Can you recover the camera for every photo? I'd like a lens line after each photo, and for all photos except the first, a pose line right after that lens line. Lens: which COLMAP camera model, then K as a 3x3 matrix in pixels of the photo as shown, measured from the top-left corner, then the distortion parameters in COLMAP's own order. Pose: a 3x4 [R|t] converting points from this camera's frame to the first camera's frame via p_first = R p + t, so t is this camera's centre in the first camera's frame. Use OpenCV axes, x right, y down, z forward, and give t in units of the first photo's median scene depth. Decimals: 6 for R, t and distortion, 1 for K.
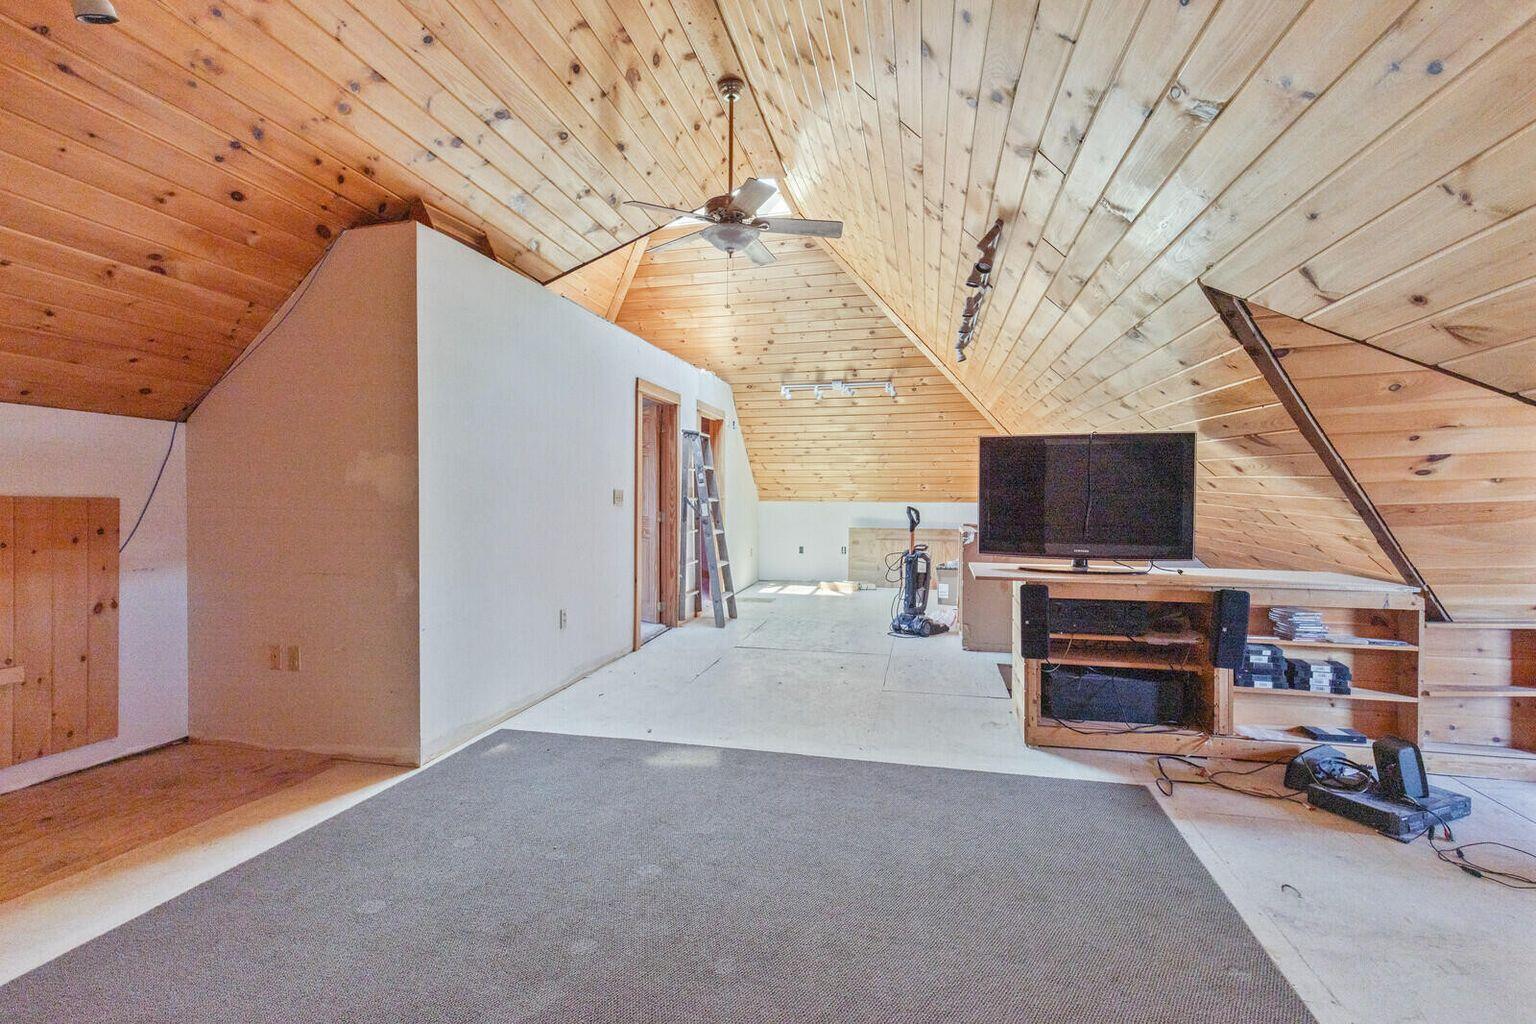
lens RADIAL K [[709.2, 0, 762.5], [0, 709.2, 505.2], [0, 0, 1]] dist [0.010262, -0.000623]
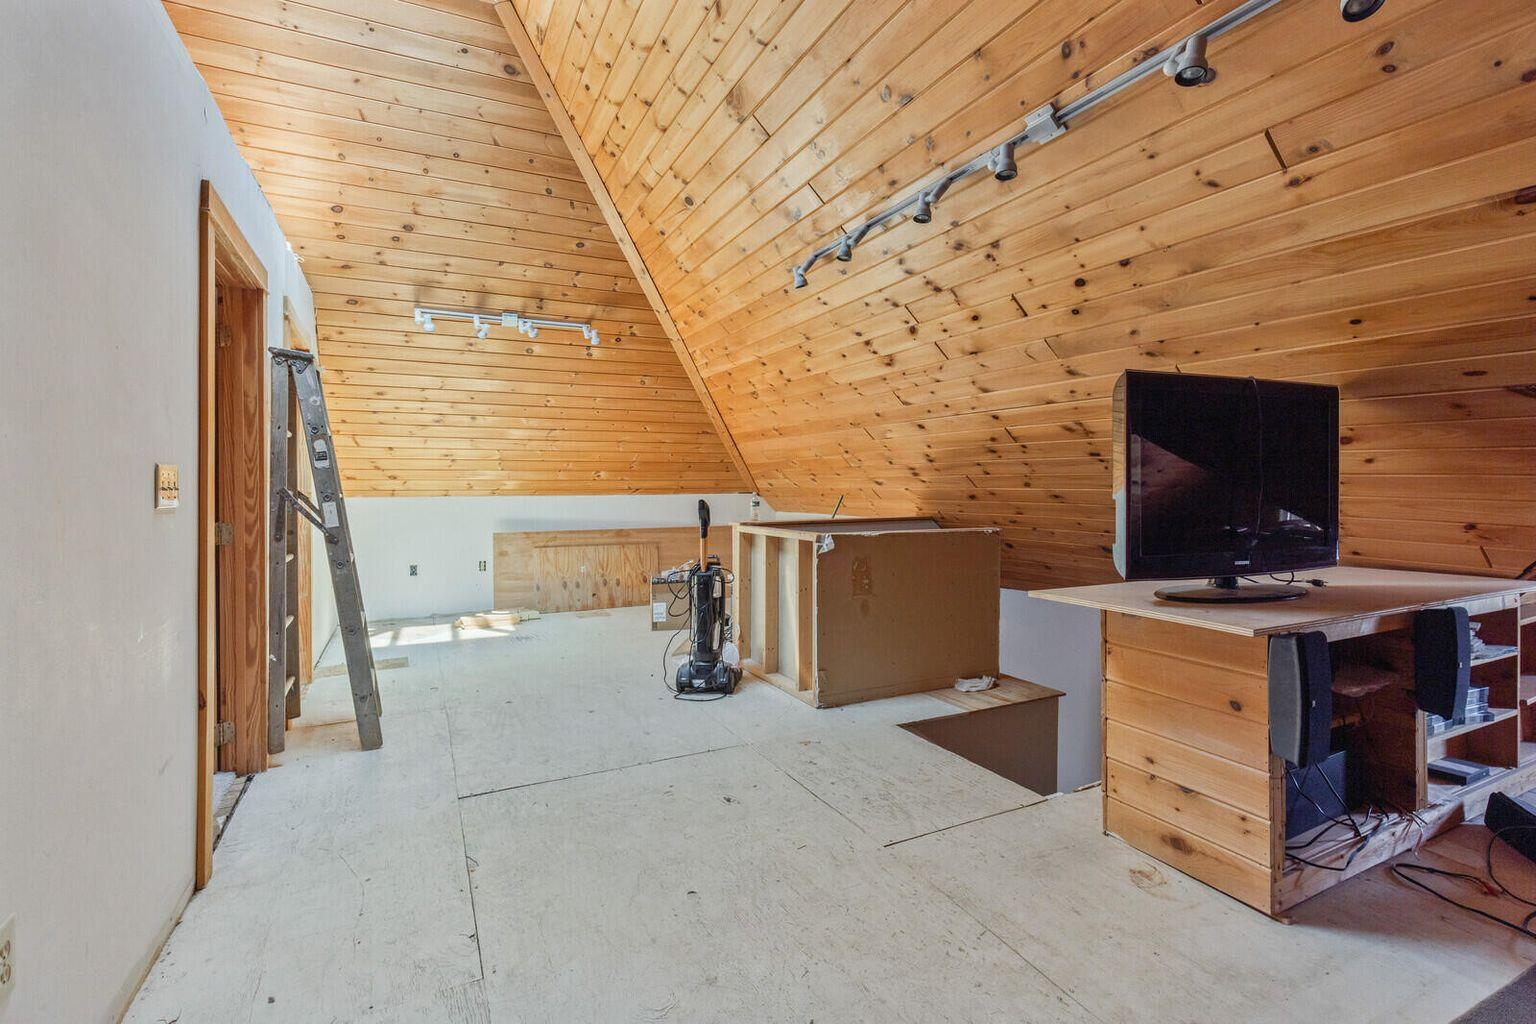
lens RADIAL K [[709.2, 0, 771.8], [0, 709.2, 484.8], [0, 0, 1]] dist [0.010262, -0.000623]
pose [[0.776885, -0.005755, 0.629617, -0.125169], [0.017820, 0.999759, -0.012850, -0.002183], [-0.629391, 0.021203, 0.776800, 0.342977]]
